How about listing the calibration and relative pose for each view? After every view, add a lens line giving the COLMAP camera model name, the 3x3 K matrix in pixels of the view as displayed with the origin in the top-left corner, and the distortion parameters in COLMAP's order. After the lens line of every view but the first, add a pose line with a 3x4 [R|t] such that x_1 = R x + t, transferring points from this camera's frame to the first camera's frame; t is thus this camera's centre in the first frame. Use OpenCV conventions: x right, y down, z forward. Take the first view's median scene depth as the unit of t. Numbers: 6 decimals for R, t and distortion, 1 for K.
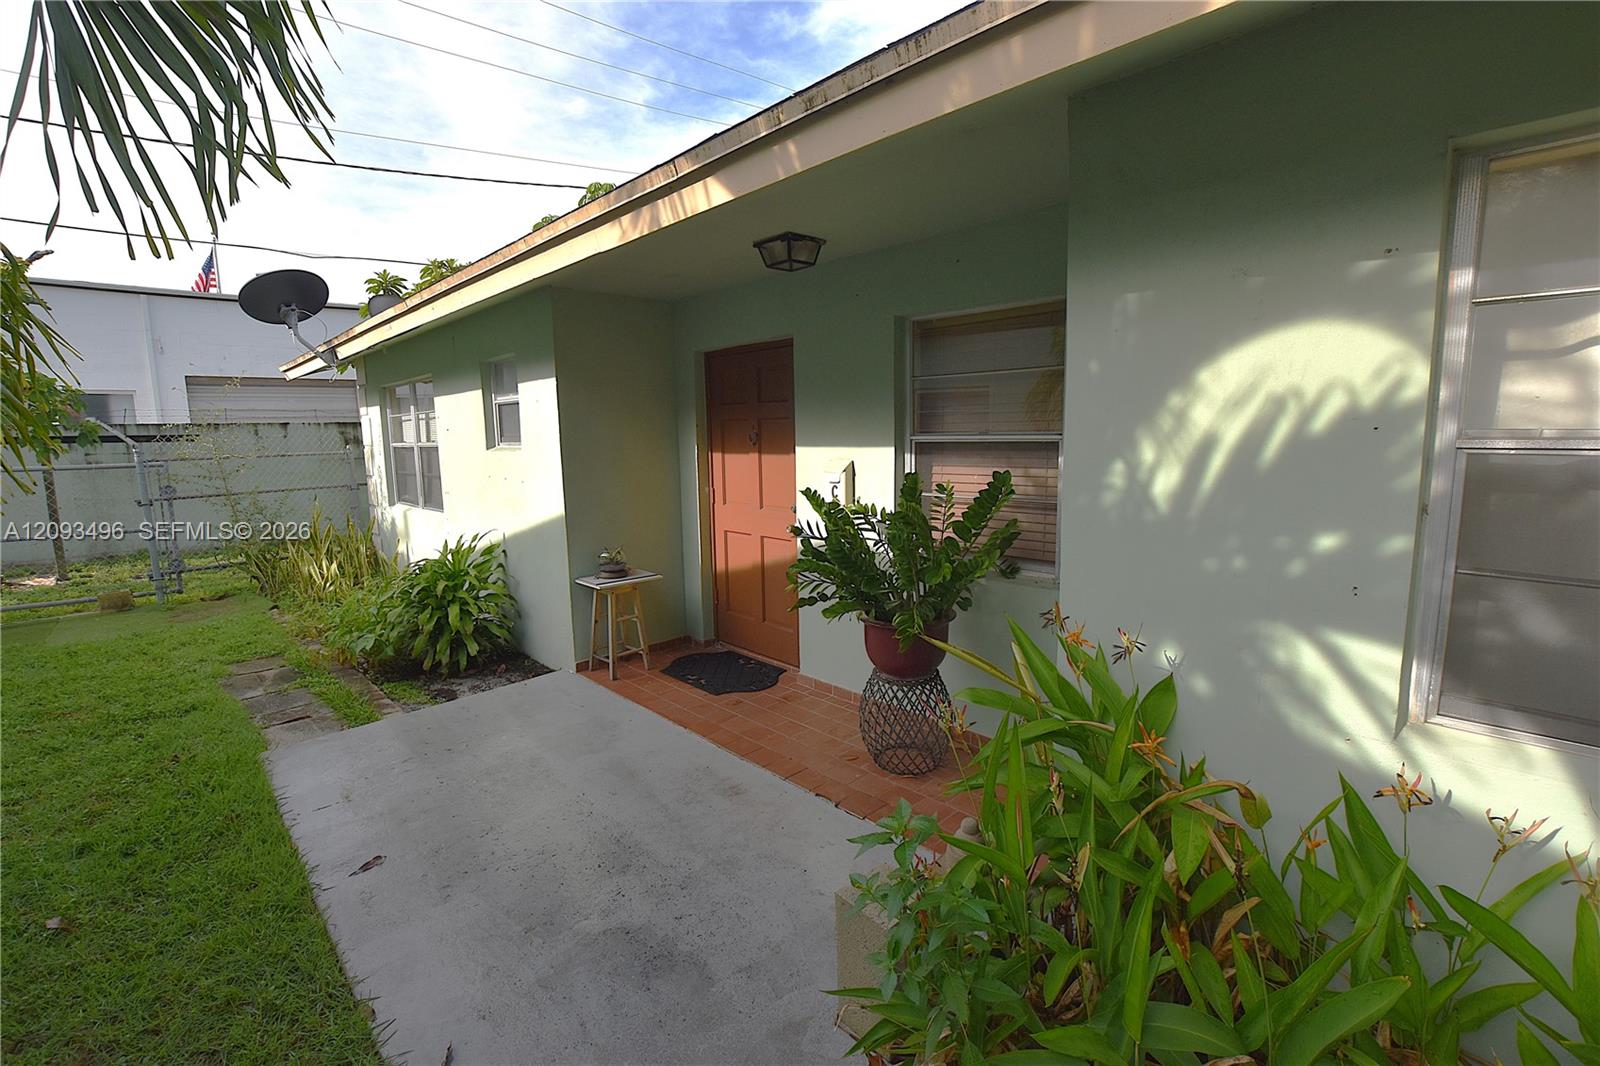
lens RADIAL K [[720.1, 0, 804.1], [0, 720.1, 520.4], [0, 0, 1]] dist [-0.028398, 0.001579]
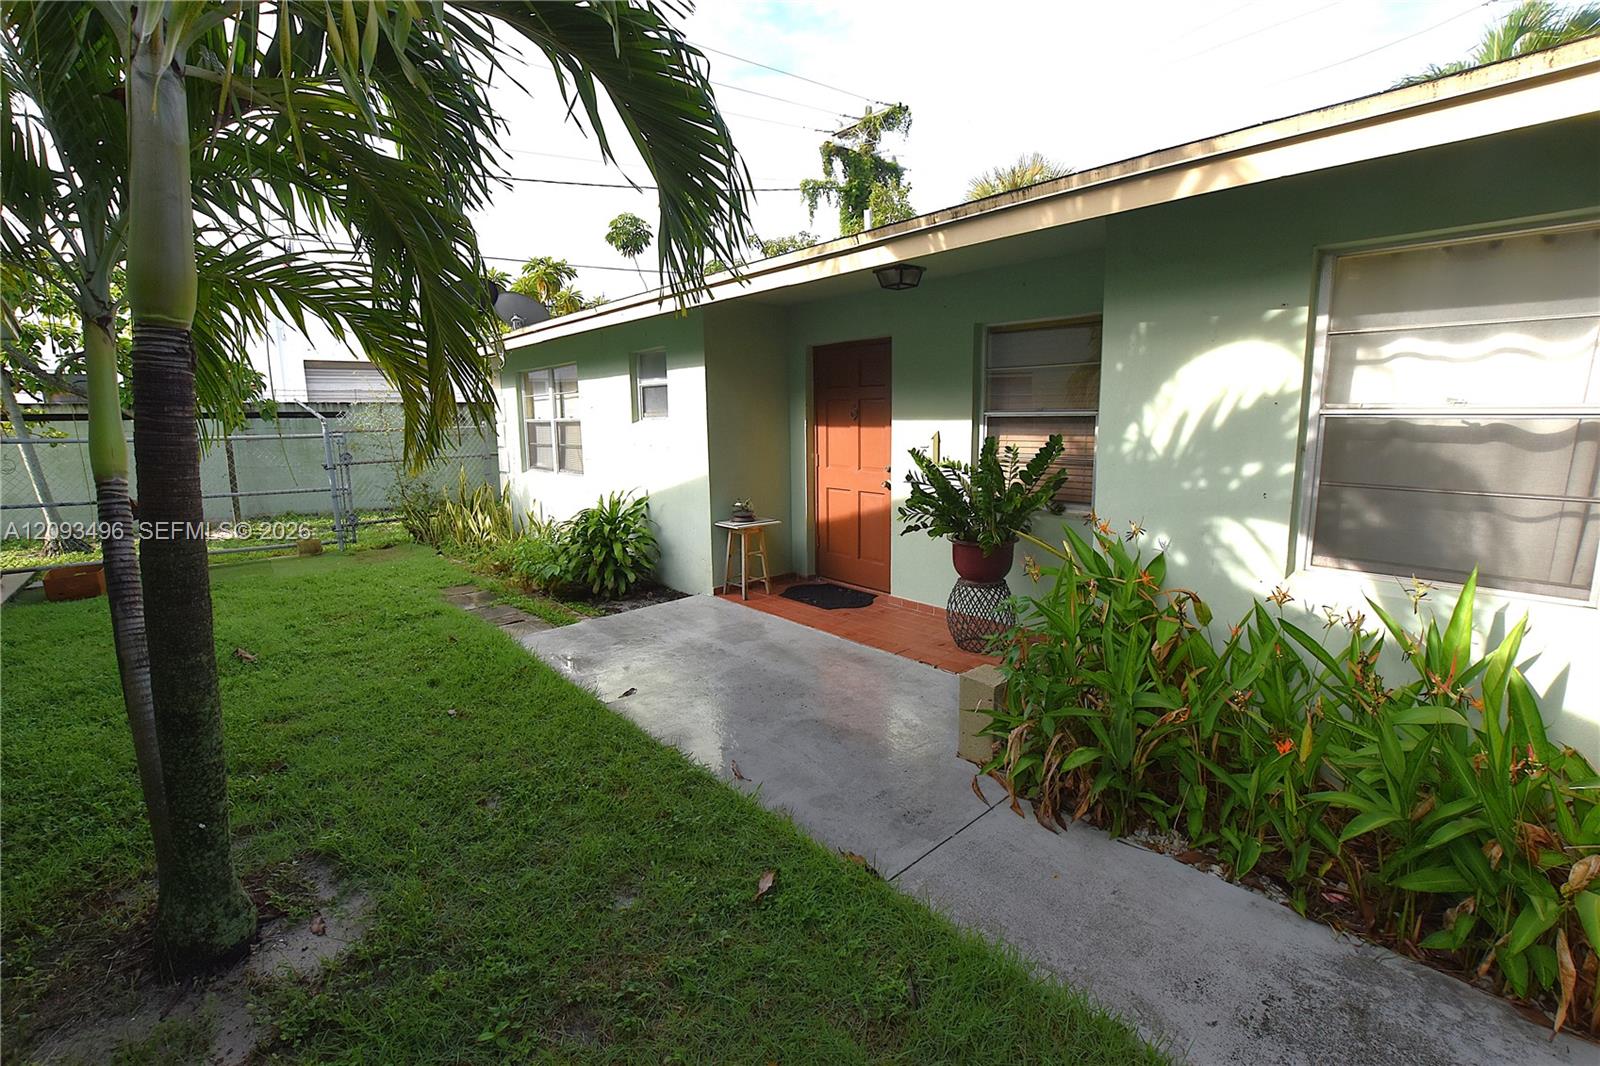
lens RADIAL K [[720.1, 0, 804.8], [0, 720.1, 522.1], [0, 0, 1]] dist [-0.028398, 0.001579]
pose [[0.999125, 0.011276, -0.040265, -0.125835], [-0.010249, 0.999619, 0.025635, 0.055144], [0.040538, -0.025199, 0.998860, -0.347736]]
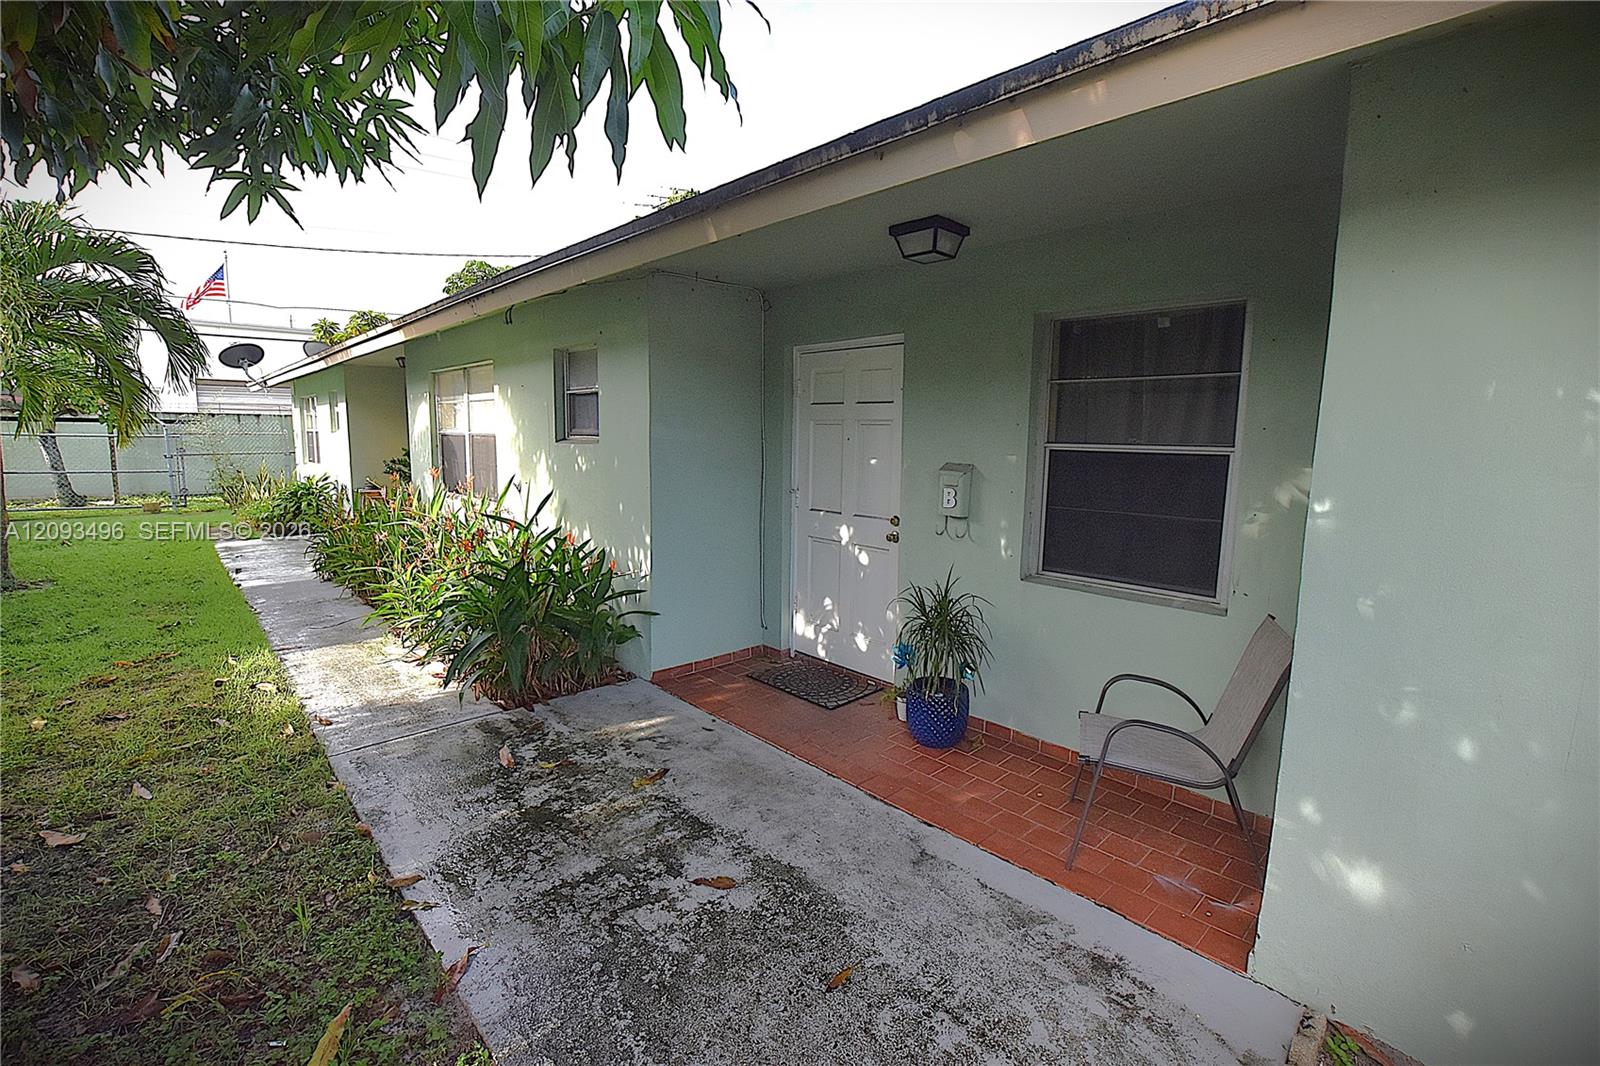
lens RADIAL K [[720.1, 0, 804.0], [0, 720.1, 537.6], [0, 0, 1]] dist [-0.028398, 0.001579]
pose [[0.999142, 0.040952, -0.006119, 1.379270], [-0.040879, 0.999097, 0.011606, 0.181420], [0.006589, -0.011346, 0.999914, -1.546739]]
